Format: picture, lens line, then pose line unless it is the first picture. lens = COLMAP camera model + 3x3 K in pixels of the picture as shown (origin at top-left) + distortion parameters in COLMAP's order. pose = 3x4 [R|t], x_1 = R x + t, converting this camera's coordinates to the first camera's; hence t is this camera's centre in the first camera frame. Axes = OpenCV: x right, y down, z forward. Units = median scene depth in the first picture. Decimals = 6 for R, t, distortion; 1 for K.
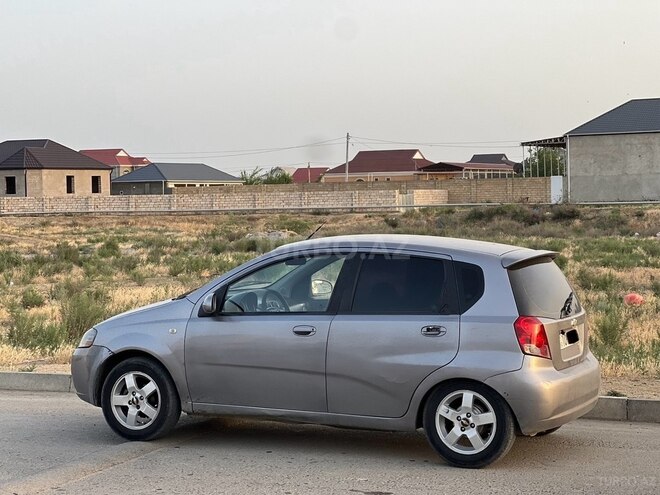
lens RADIAL K [[1472.3, 0, 330.0], [0, 1472.3, 247.5], [0, 0, 1]] dist [0.090187, 0.913129]
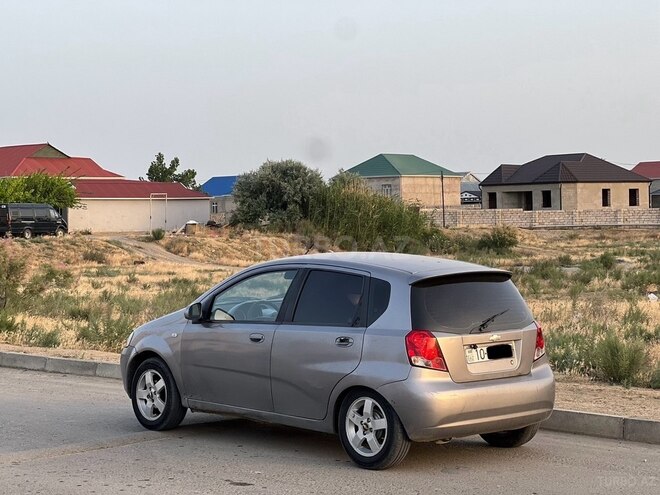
lens RADIAL K [[1472.3, 0, 330.0], [0, 1472.3, 247.5], [0, 0, 1]] dist [0.090187, 0.913129]
pose [[0.923083, 0.007906, -0.384520, 0.446372], [-0.011107, 0.999920, -0.006105, -0.005790], [0.384440, 0.009907, 0.923097, -0.009518]]
